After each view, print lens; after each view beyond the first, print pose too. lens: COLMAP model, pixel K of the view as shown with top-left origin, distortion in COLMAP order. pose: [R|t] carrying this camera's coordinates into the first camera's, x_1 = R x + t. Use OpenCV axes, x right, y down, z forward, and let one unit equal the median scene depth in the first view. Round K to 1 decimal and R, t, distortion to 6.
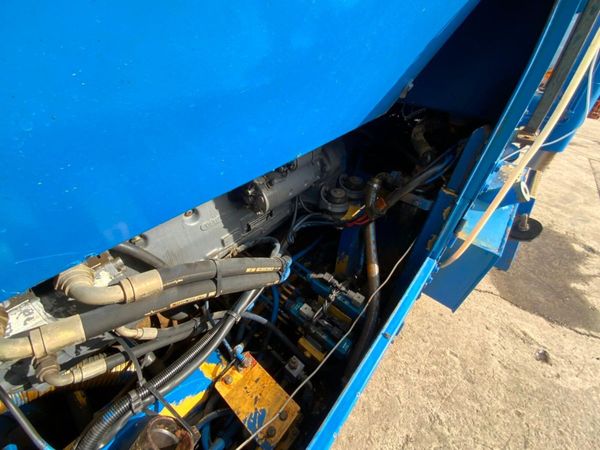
lens RADIAL K [[242.4, 0, 300.0], [0, 242.4, 225.0], [0, 0, 1]] dist [0.017167, -0.016733]
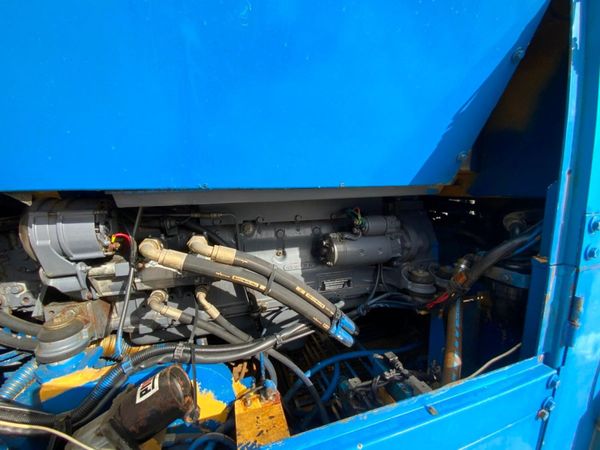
lens RADIAL K [[242.4, 0, 300.0], [0, 242.4, 225.0], [0, 0, 1]] dist [0.017167, -0.016733]
pose [[0.849274, 0.041007, -0.526357, 0.281713], [-0.314746, 0.839762, -0.442418, 0.316344], [0.423873, 0.541403, 0.726095, 0.000846]]
